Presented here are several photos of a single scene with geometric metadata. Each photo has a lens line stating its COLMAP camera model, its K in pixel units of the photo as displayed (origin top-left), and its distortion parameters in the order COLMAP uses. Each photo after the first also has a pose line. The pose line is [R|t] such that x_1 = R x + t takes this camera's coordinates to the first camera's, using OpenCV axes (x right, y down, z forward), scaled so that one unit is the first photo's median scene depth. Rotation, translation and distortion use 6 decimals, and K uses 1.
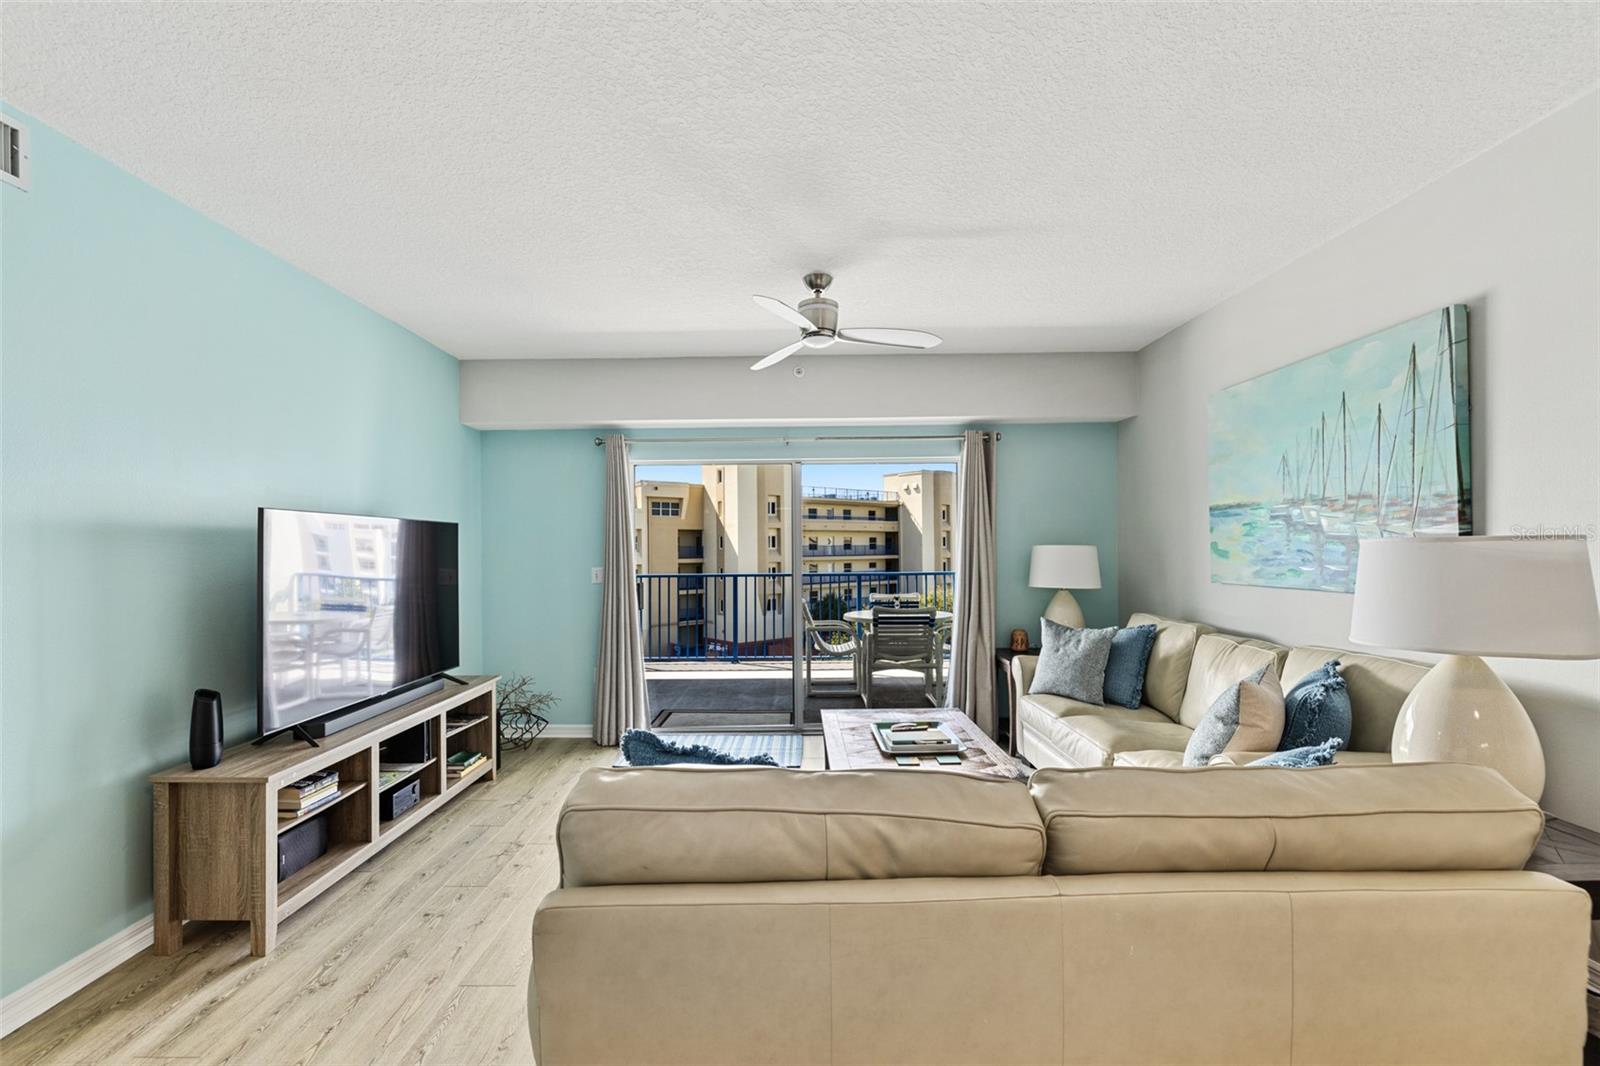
lens RADIAL K [[675.4, 0, 790.0], [0, 675.4, 549.7], [0, 0, 1]] dist [-0.000734, 0.000060]
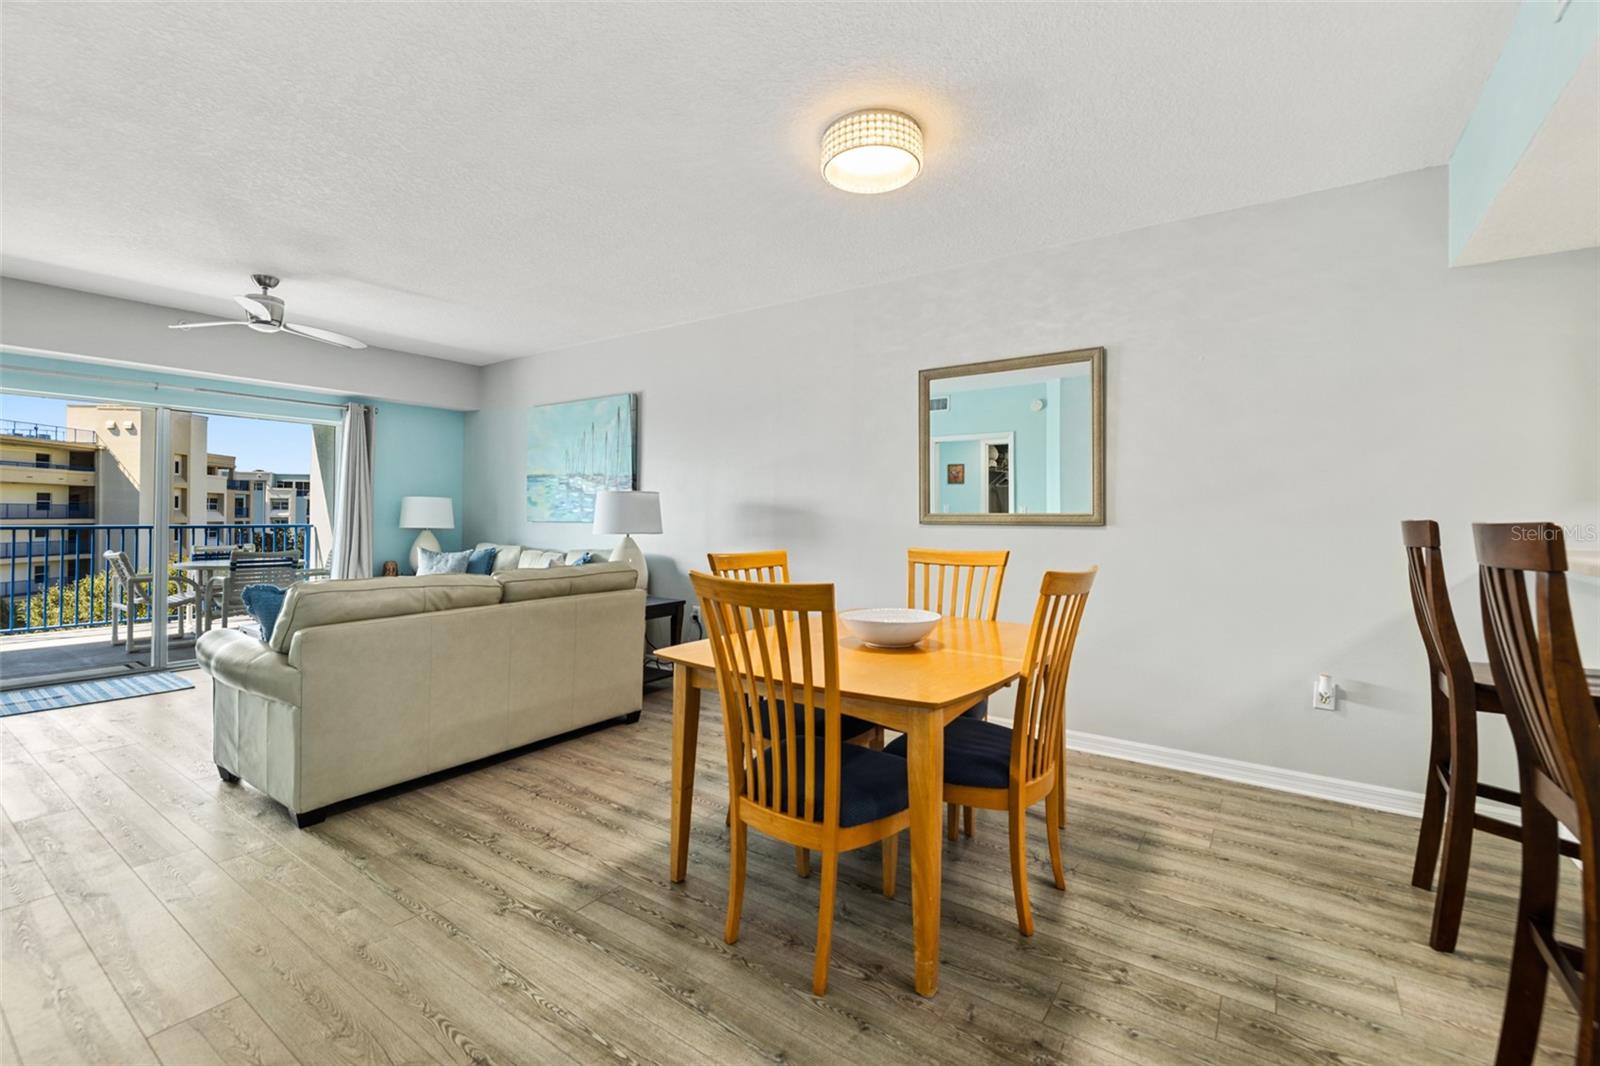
lens RADIAL K [[701.1, 0, 781.3], [0, 701.1, 506.5], [0, 0, 1]] dist [0.001113, 0.000193]
pose [[0.581876, 0.025006, 0.812893, -0.456074], [-0.012308, 0.999683, -0.021942, 0.047452], [-0.813184, 0.002763, 0.582000, -0.562139]]
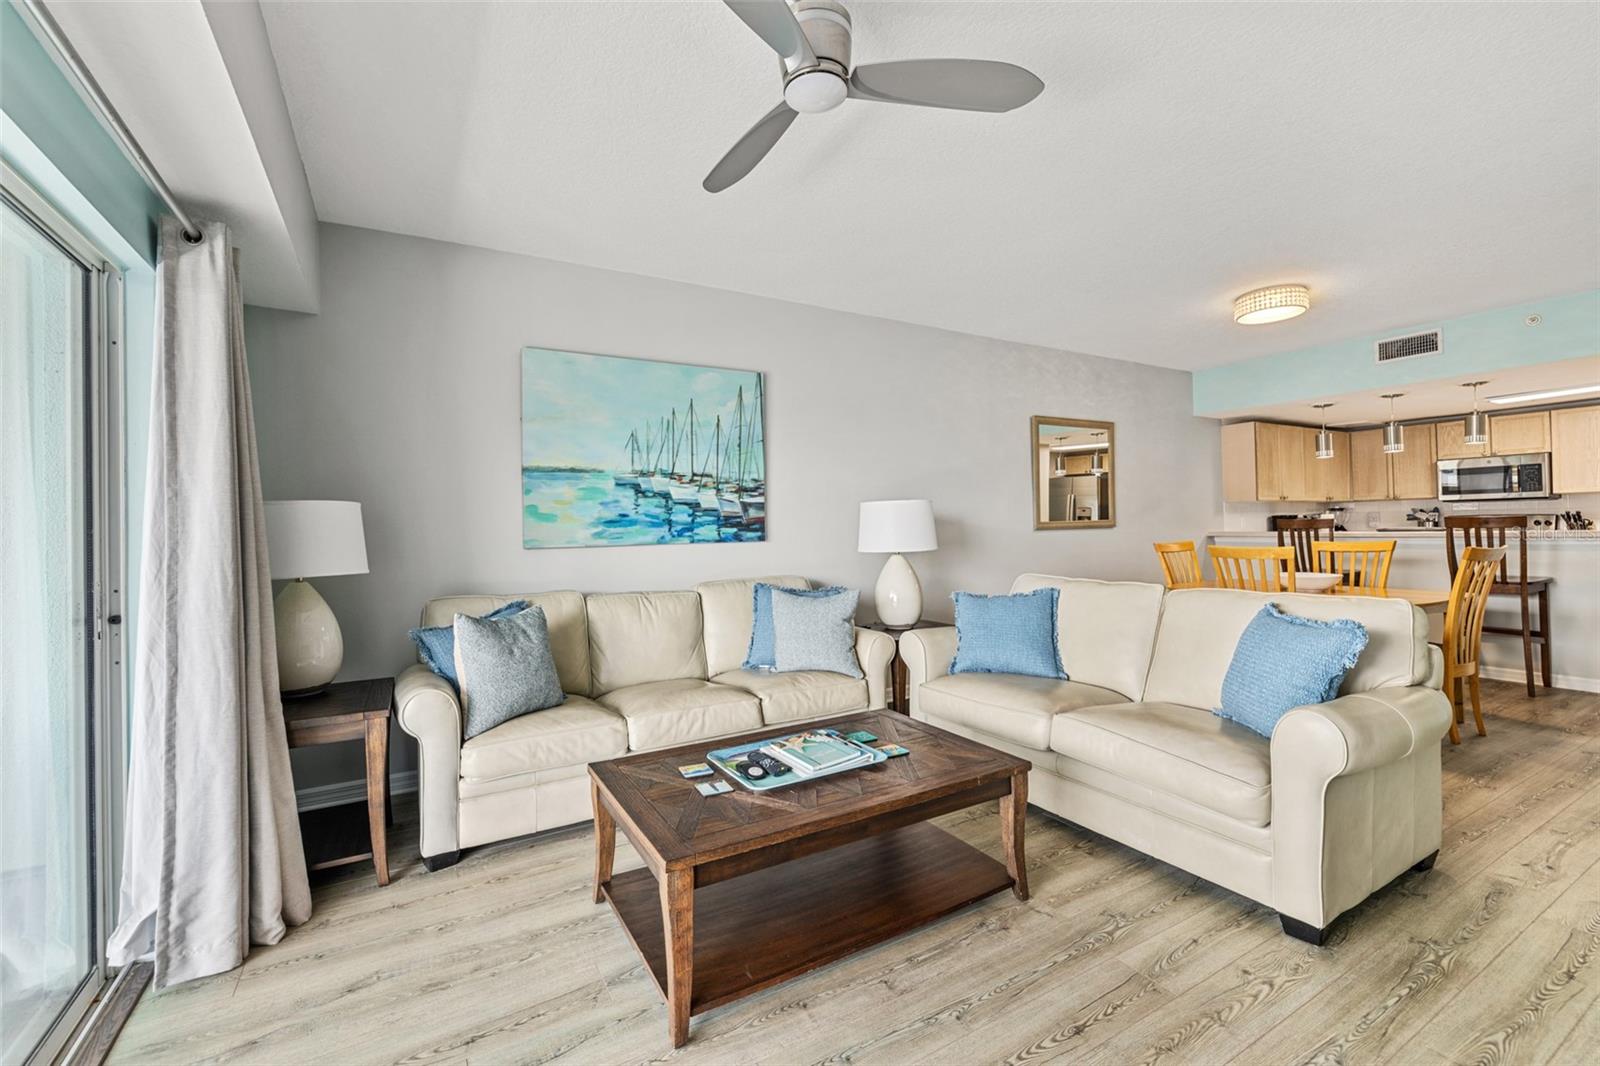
lens RADIAL K [[671.7, 0, 794.4], [0, 671.7, 519.0], [0, 0, 1]] dist [0.000170, 0.000054]
pose [[-0.499160, 0.033082, 0.865878, -0.401930], [0.026601, 0.999385, -0.022848, 0.043095], [-0.866101, 0.011628, -0.499733, 1.272355]]
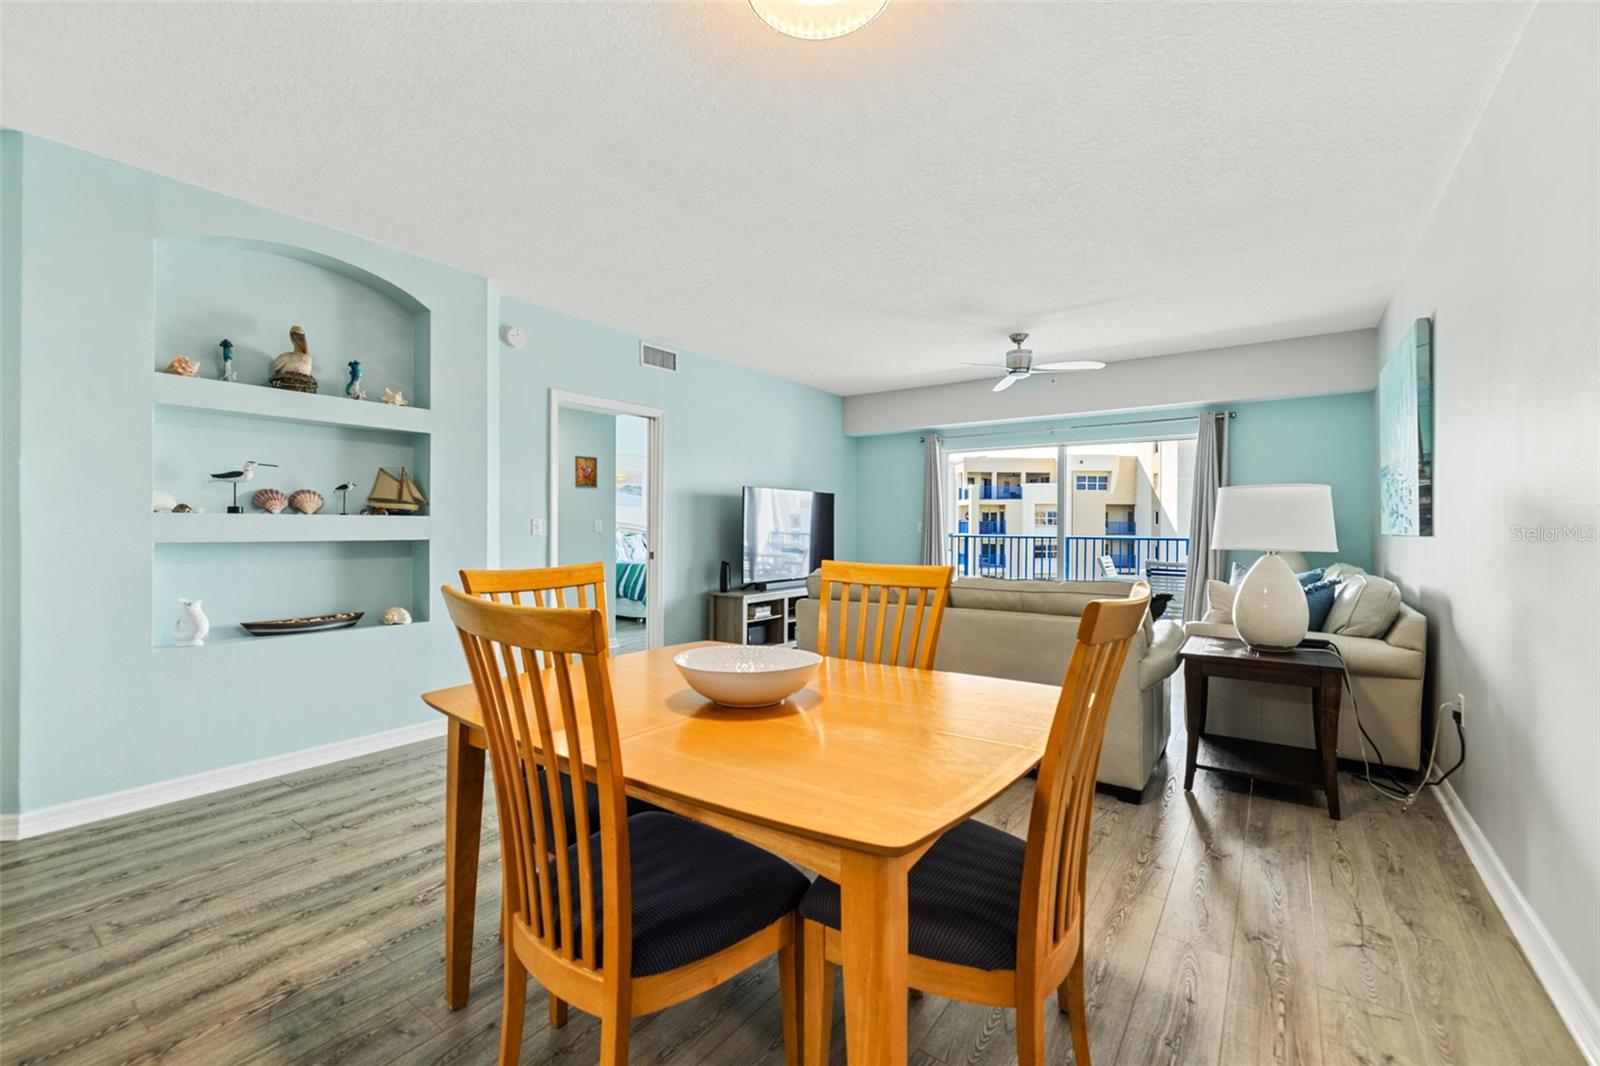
lens RADIAL K [[670.0, 0, 786.6], [0, 670.0, 525.2], [0, 0, 1]] dist [-0.000516, -0.000044]
pose [[0.808292, 0.014657, -0.588600, 0.531766], [-0.015090, 0.999877, 0.004176, 0.047893], [0.588589, 0.005506, 0.808414, -0.596818]]
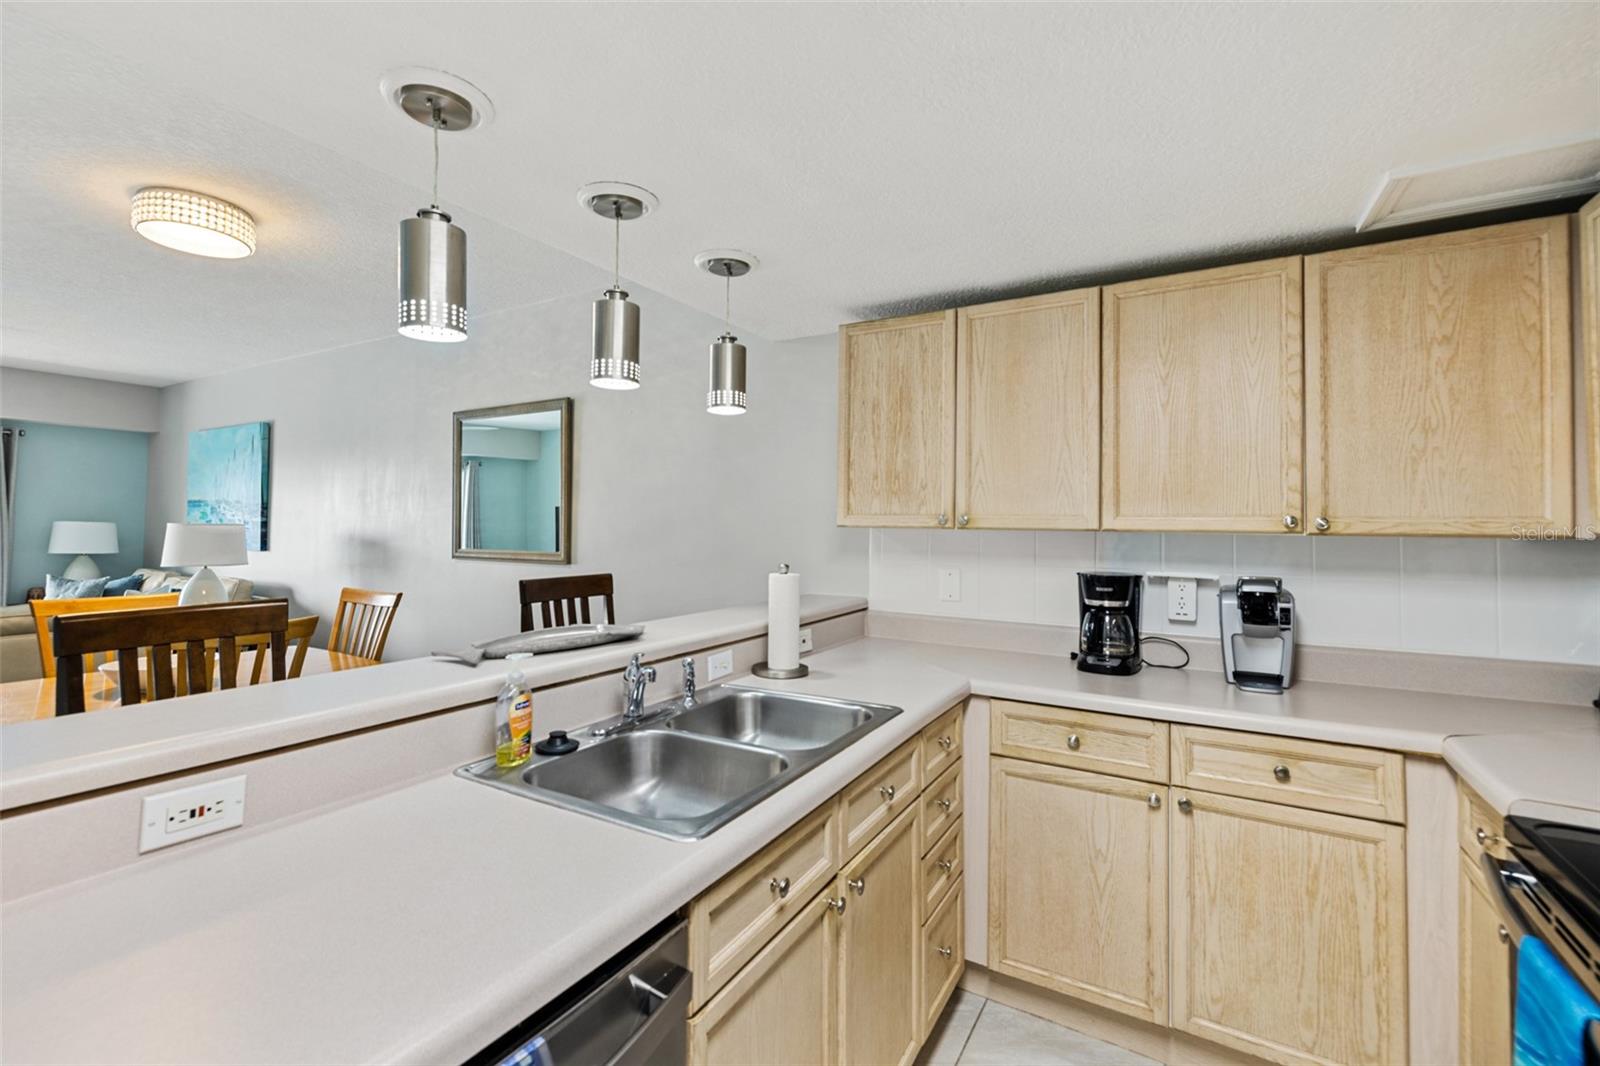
lens RADIAL K [[701.1, 0, 781.3], [0, 701.1, 506.5], [0, 0, 1]] dist [0.001113, 0.000193]
pose [[0.516259, 0.042061, 0.855399, -0.099828], [-0.017832, 0.999105, -0.038365, -0.010450], [-0.856247, 0.004553, 0.516546, -1.236701]]
